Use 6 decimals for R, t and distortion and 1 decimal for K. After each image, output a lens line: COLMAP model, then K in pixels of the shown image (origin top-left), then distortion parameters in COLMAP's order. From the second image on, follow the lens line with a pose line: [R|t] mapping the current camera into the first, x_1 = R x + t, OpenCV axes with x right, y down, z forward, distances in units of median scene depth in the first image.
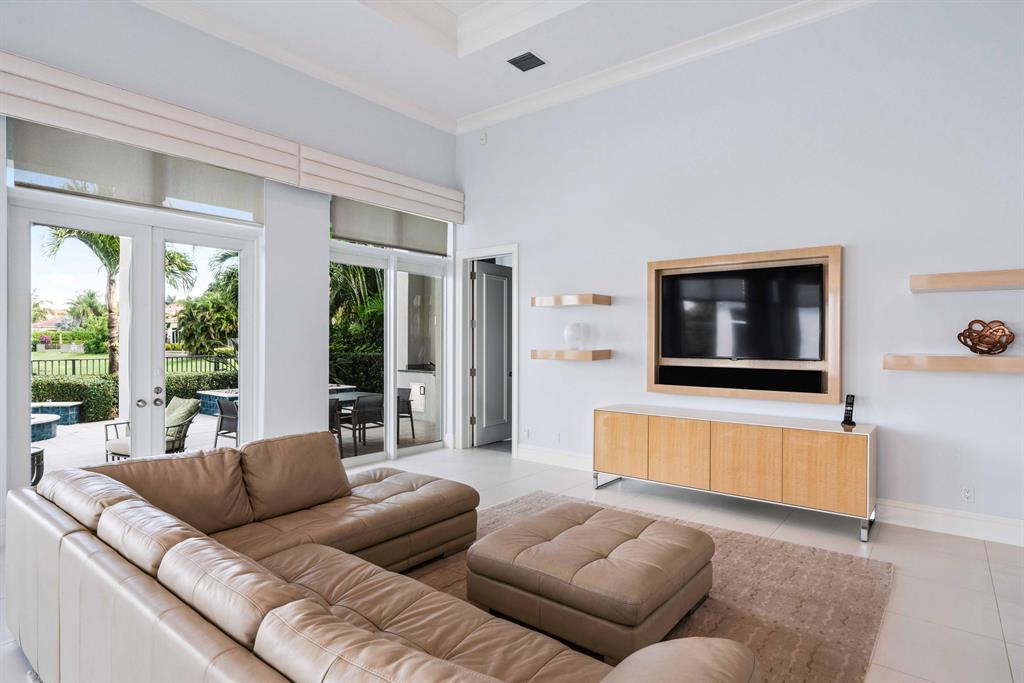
lens RADIAL K [[552.6, 0, 515.9], [0, 552.6, 342.0], [0, 0, 1]] dist [-0.000027, -0.000031]
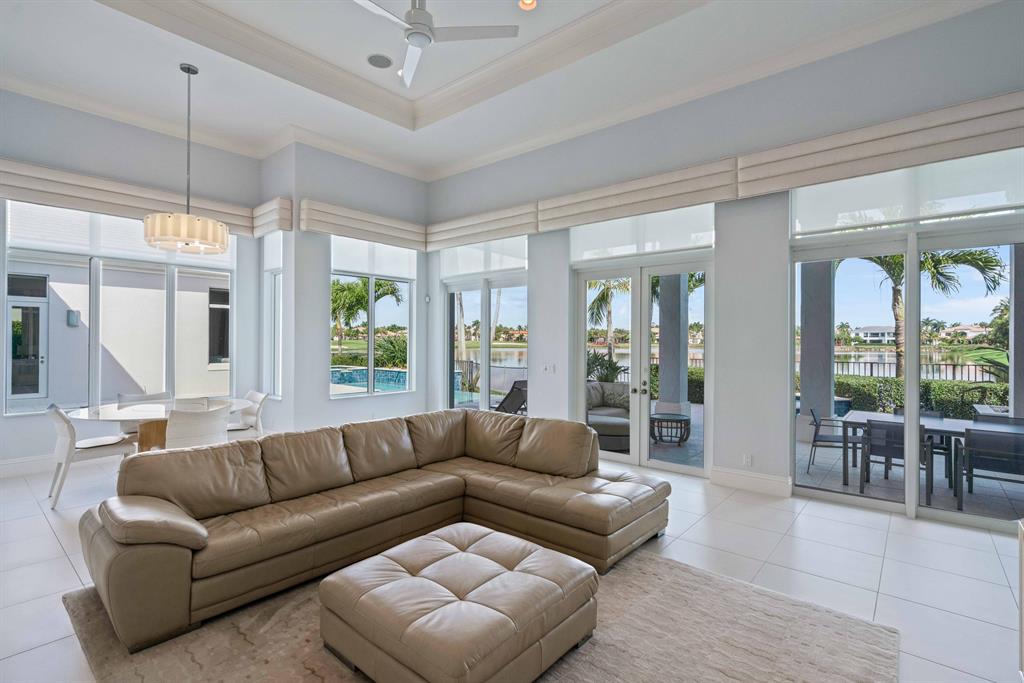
lens RADIAL K [[484.2, 0, 510.3], [0, 484.2, 339.1], [0, 0, 1]] dist [-0.001765, -0.000043]
pose [[-0.043223, -0.006981, -0.999041, 0.446834], [-0.007211, 0.999952, -0.006676, -0.010214], [0.999039, 0.006916, -0.043272, 0.534727]]
